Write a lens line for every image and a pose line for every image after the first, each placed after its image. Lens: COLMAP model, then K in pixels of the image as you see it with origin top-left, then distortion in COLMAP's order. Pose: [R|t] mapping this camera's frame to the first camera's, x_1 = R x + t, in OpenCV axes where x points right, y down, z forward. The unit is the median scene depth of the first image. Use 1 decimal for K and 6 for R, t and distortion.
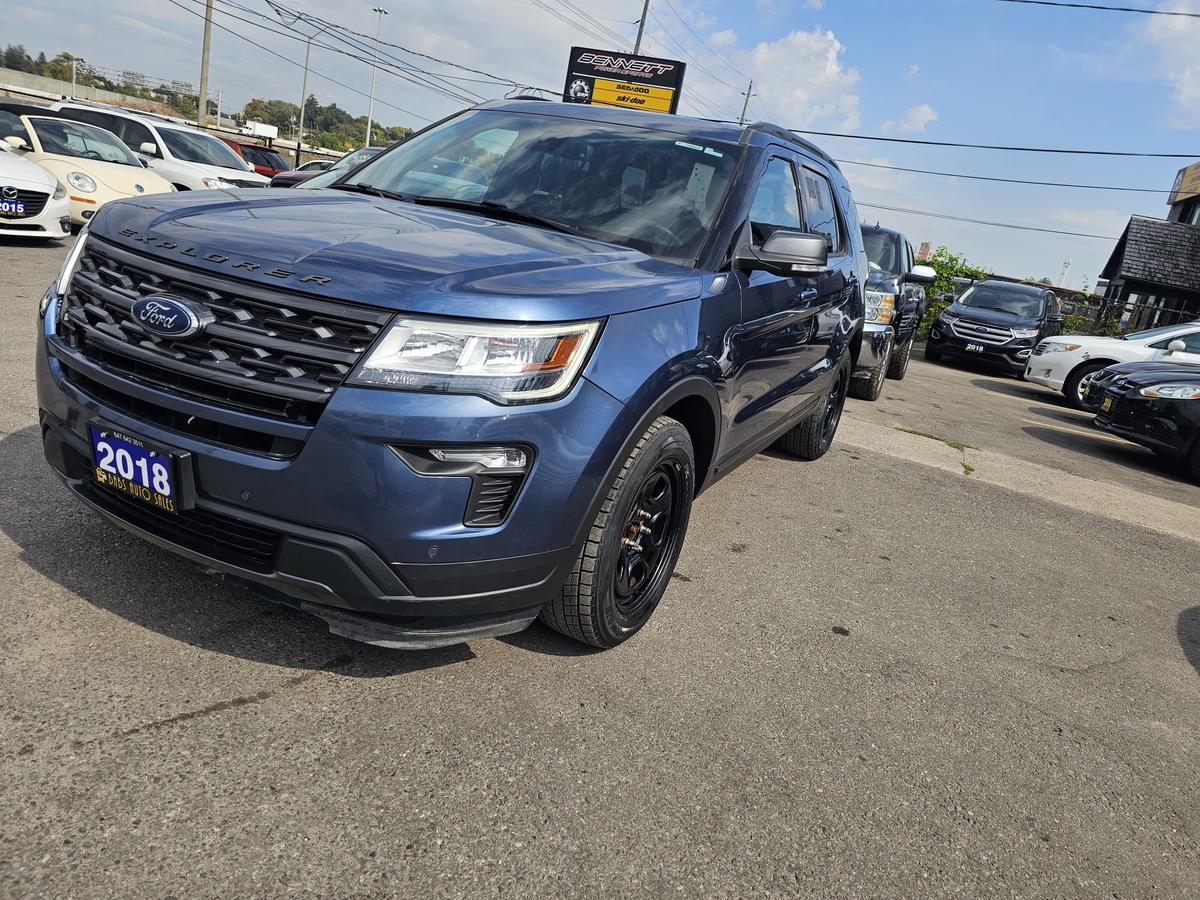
lens RADIAL K [[941.0, 0, 600.0], [0, 941.0, 450.0], [0, 0, 1]] dist [0.071308, -0.090220]
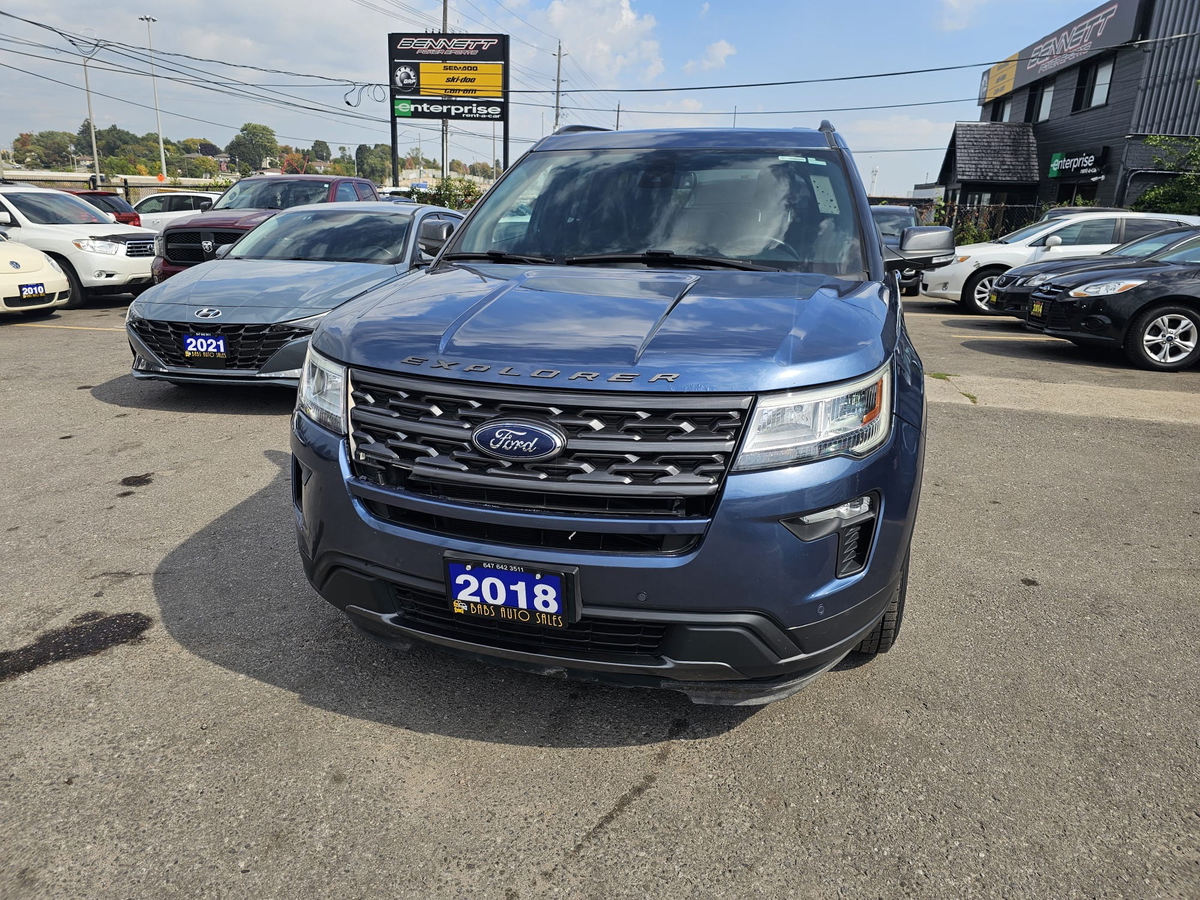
lens RADIAL K [[948.7, 0, 598.4], [0, 948.7, 440.2], [0, 0, 1]] dist [0.070287, -0.092280]
pose [[0.966458, -0.203282, 0.156957, -0.314350], [0.198974, 0.979067, 0.042854, -0.098766], [-0.162383, -0.010186, 0.986675, -0.005155]]
